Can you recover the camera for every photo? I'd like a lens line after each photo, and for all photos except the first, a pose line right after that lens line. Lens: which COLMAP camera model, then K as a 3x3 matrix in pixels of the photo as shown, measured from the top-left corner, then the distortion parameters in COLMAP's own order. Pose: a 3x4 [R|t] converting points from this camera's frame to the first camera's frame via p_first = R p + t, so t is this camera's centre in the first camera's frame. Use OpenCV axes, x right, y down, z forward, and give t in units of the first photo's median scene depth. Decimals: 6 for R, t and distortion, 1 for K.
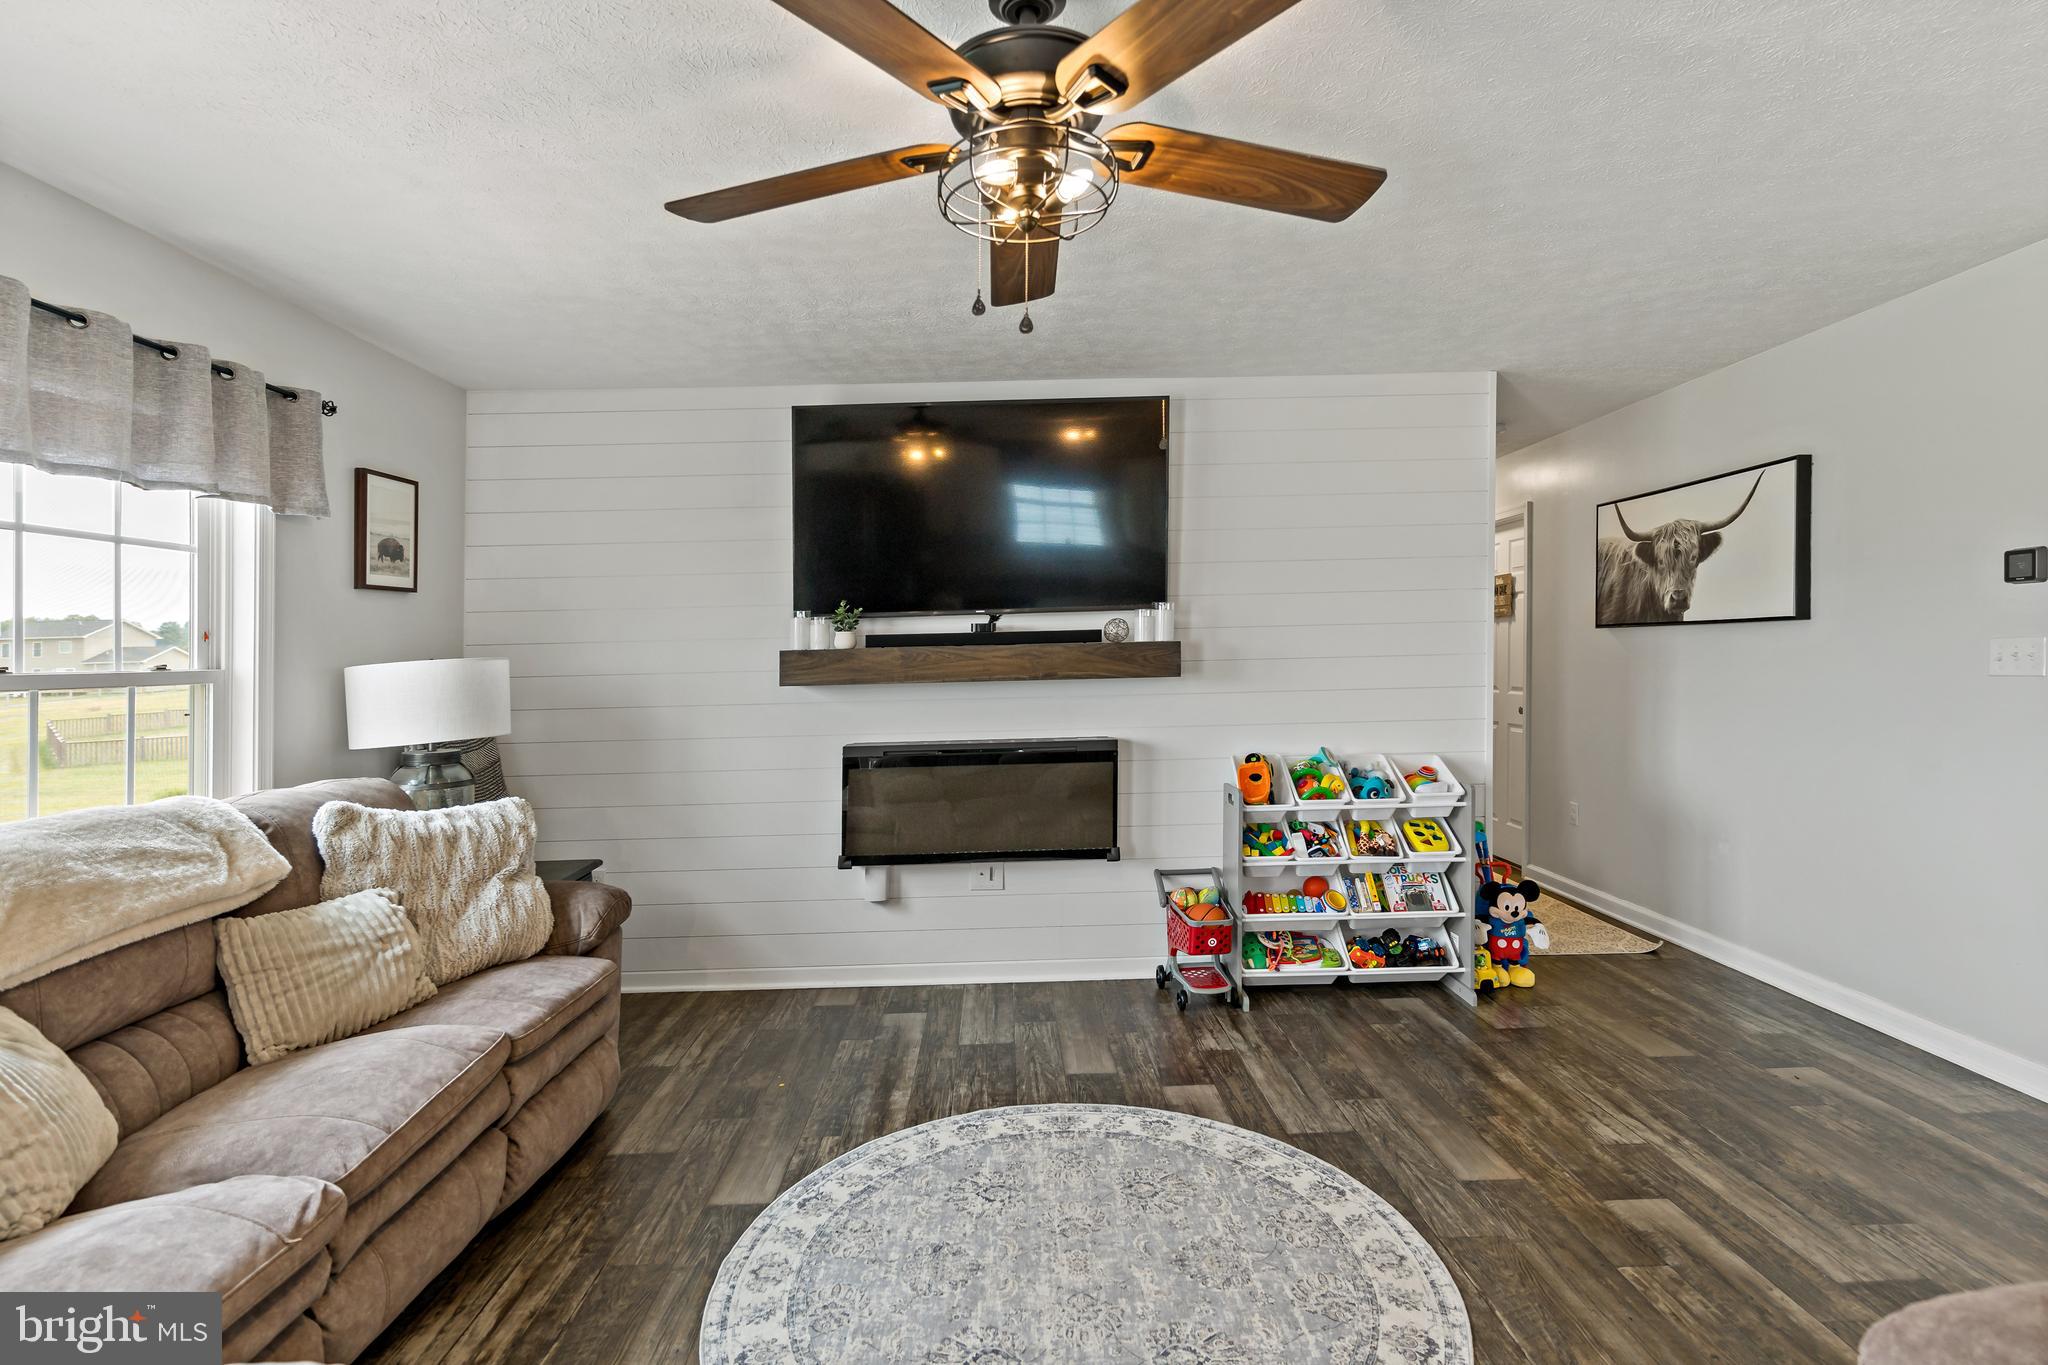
lens RADIAL K [[987.3, 0, 989.1], [0, 987.3, 687.3], [0, 0, 1]] dist [0.013235, -0.000133]
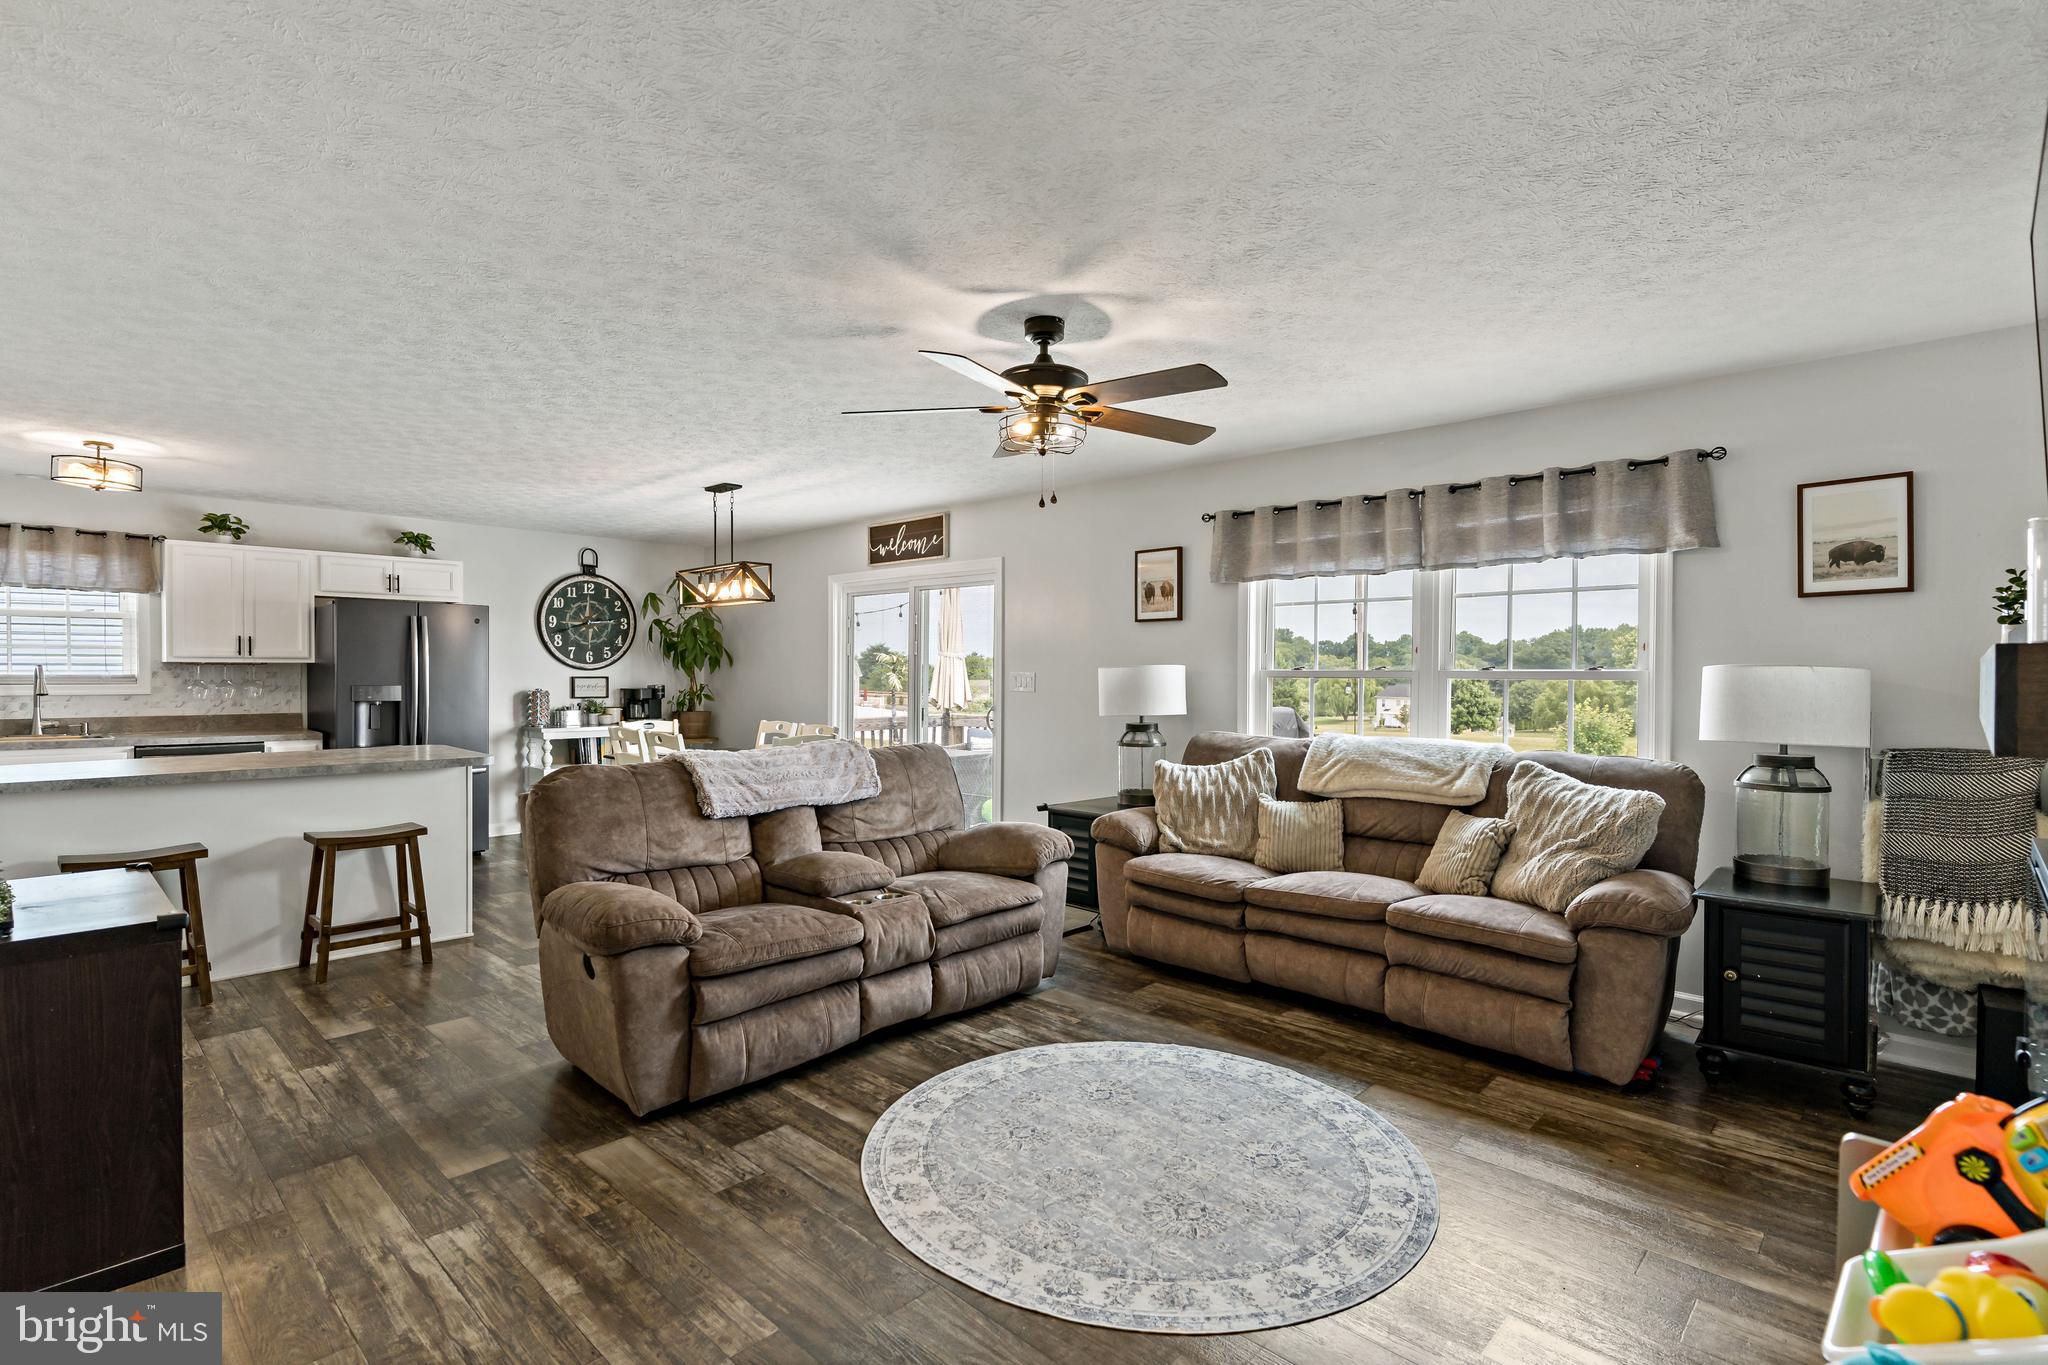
lens RADIAL K [[987.3, 0, 1009.4], [0, 987.3, 684.3], [0, 0, 1]] dist [0.013235, -0.000133]
pose [[-0.698693, 0.024007, -0.715019, 0.971071], [-0.011520, 0.998930, 0.044796, -0.060507], [0.715329, 0.039536, -0.697669, 1.531365]]
